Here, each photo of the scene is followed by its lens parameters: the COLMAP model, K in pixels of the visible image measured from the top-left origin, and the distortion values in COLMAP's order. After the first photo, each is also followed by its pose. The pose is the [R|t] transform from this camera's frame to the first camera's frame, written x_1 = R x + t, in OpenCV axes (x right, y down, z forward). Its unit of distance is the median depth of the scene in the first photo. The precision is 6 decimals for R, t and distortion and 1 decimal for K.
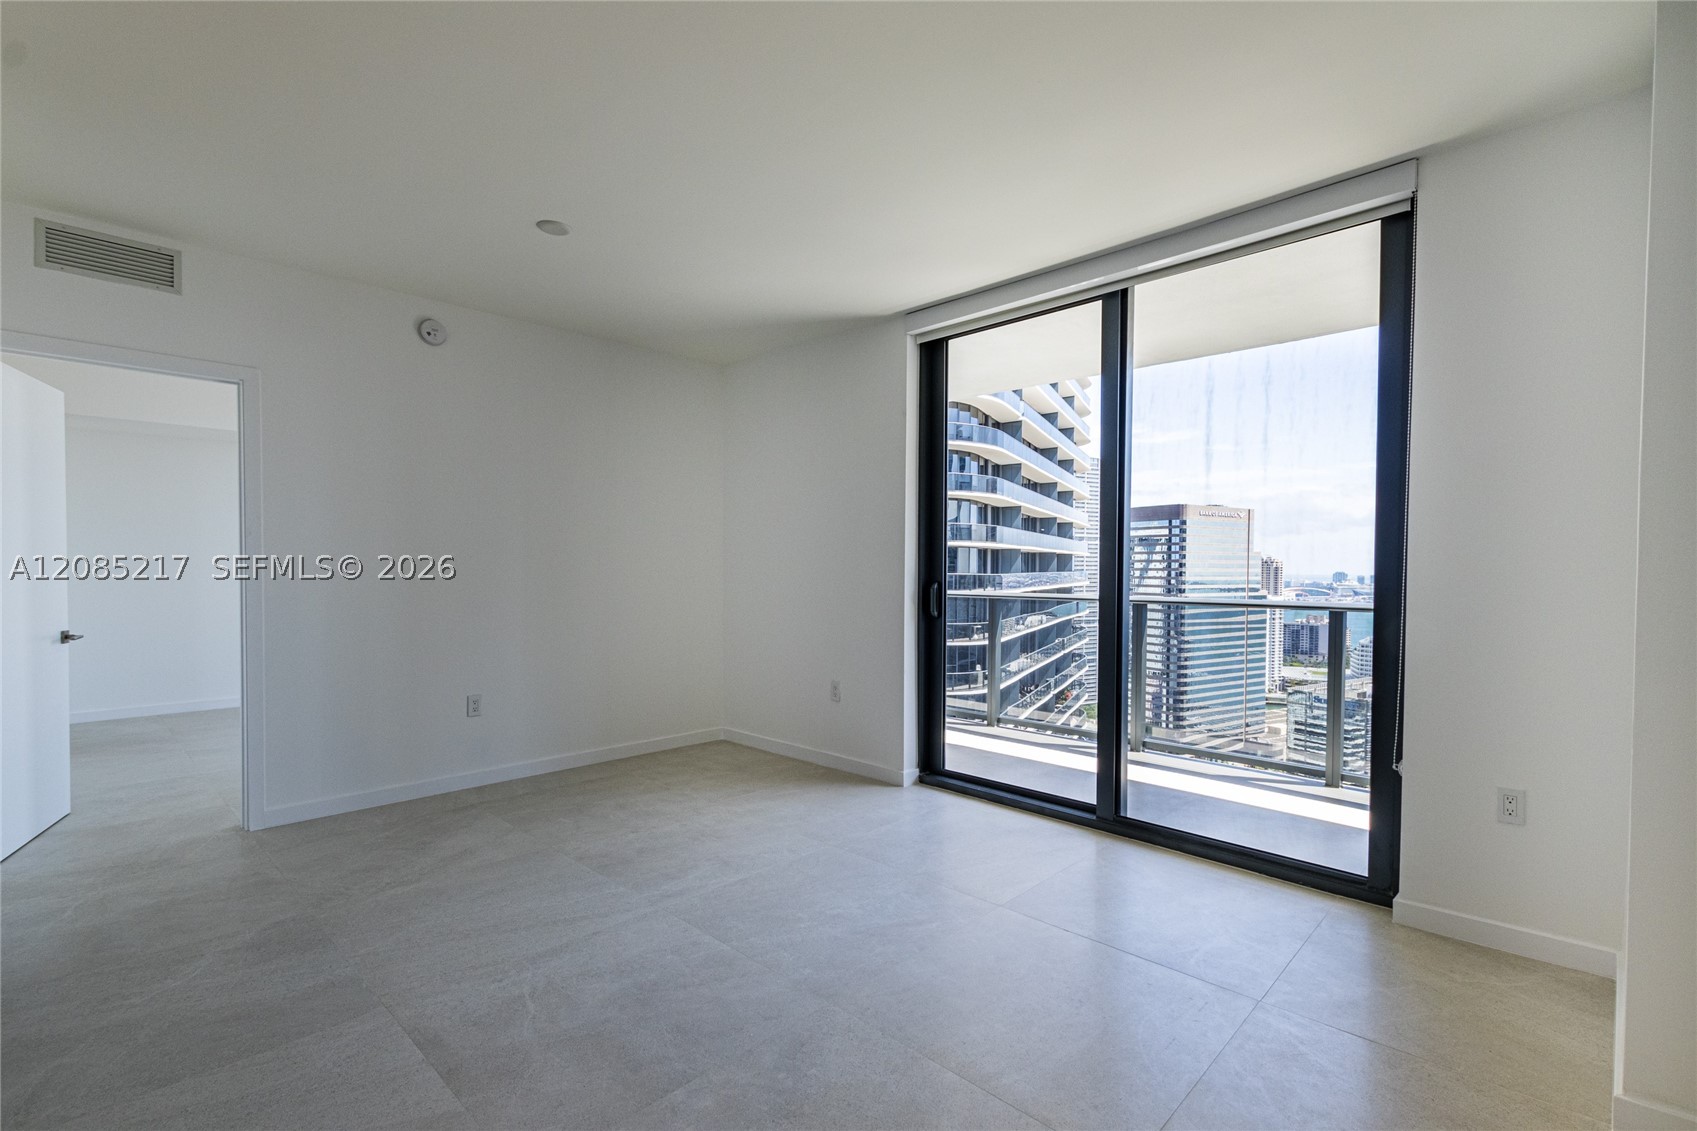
lens RADIAL K [[772.5, 0, 859.2], [0, 772.5, 574.8], [0, 0, 1]] dist [0.007398, -0.001691]
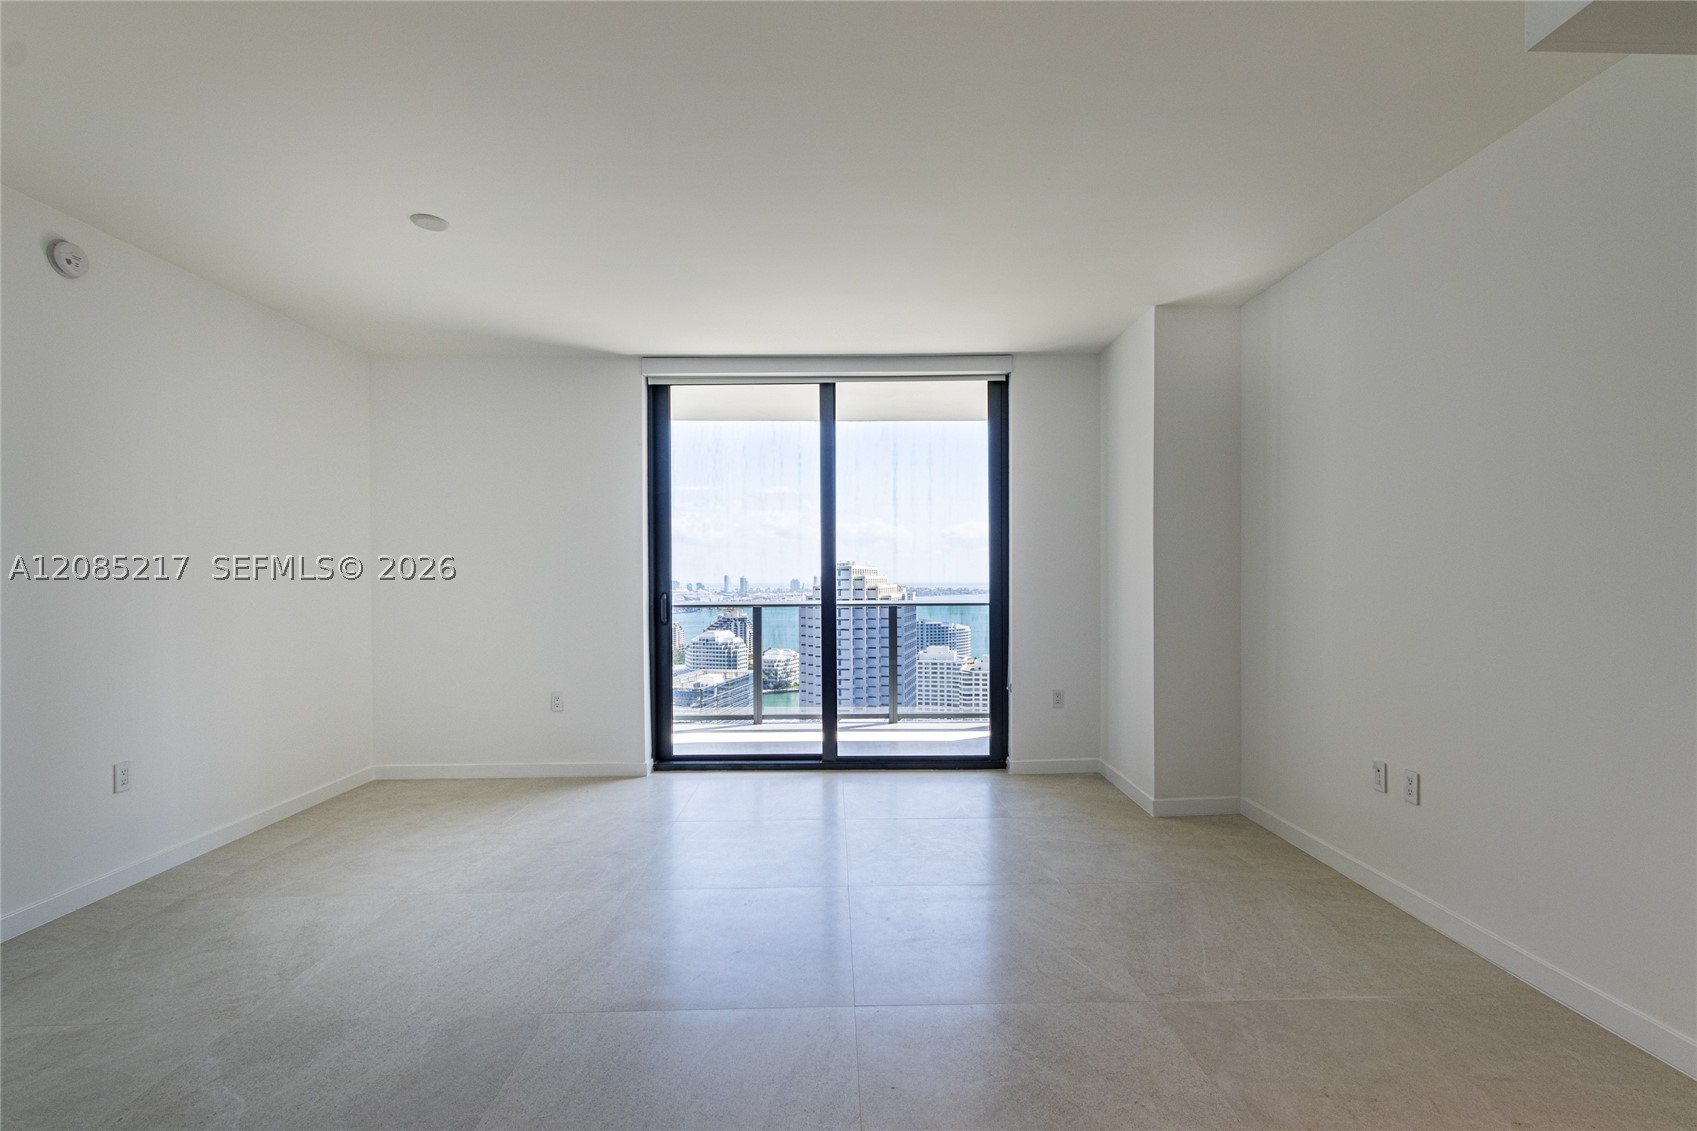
lens RADIAL K [[772.5, 0, 858.4], [0, 772.5, 578.2], [0, 0, 1]] dist [0.007398, -0.001691]
pose [[0.704782, -0.009514, 0.709360, -0.205962], [0.015467, 0.999878, -0.001956, -0.002836], [-0.709255, 0.012350, 0.704843, -0.006291]]
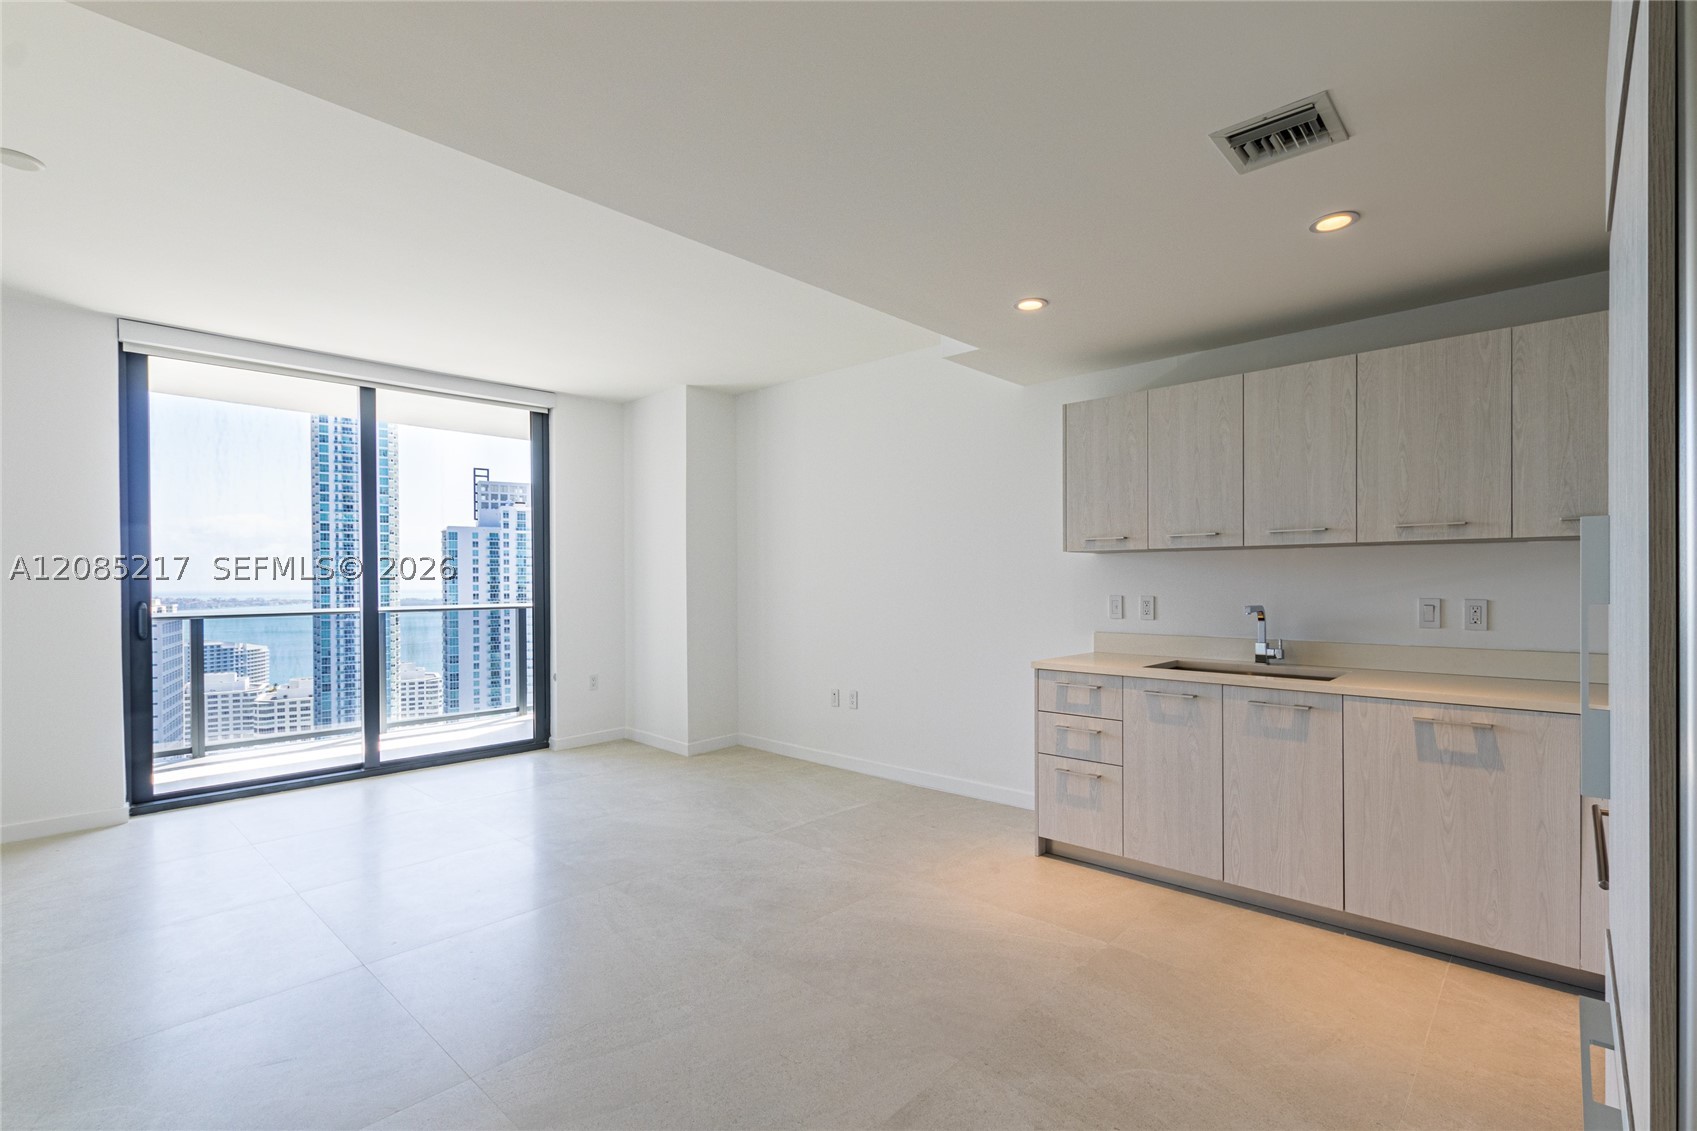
lens RADIAL K [[772.5, 0, 853.2], [0, 772.5, 582.2], [0, 0, 1]] dist [0.007398, -0.001691]
pose [[-0.011500, -0.007671, 0.999904, -0.352238], [0.015940, 0.999842, 0.007854, -0.004238], [-0.999807, 0.016028, -0.011376, 0.050352]]
